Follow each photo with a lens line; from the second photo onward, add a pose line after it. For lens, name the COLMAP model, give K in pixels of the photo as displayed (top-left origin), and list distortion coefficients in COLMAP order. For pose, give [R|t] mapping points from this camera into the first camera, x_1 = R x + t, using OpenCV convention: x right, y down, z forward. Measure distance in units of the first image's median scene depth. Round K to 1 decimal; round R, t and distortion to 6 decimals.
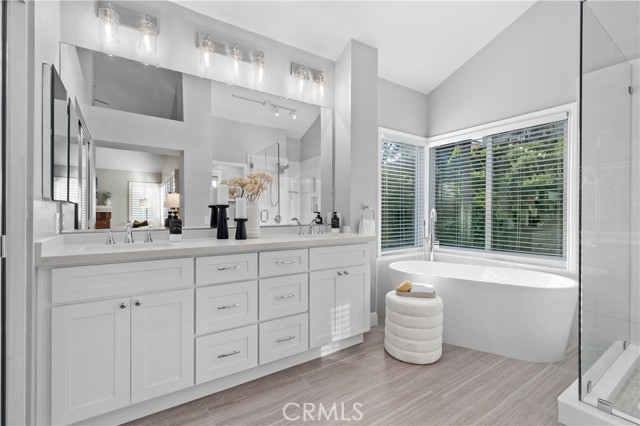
lens RADIAL K [[291.1, 0, 321.0], [0, 291.1, 214.0], [0, 0, 1]] dist [0.003706, 0.000865]
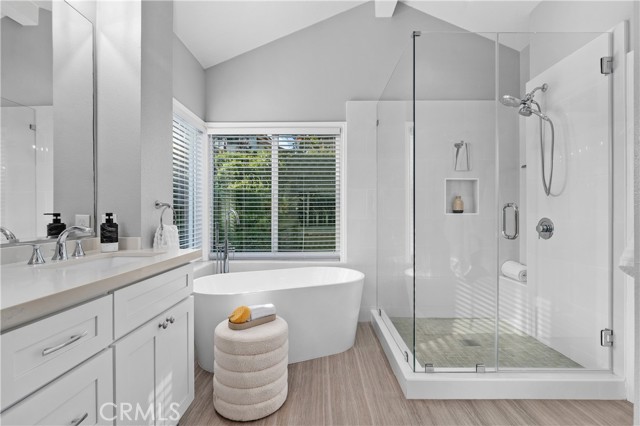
lens RADIAL K [[297.4, 0, 319.8], [0, 297.4, 215.9], [0, 0, 1]] dist [0.006004, 0.000852]
pose [[0.574271, -0.007790, 0.818628, -0.184931], [0.005664, 0.999969, 0.005543, -0.002457], [-0.818646, 0.001453, 0.574297, 0.359423]]
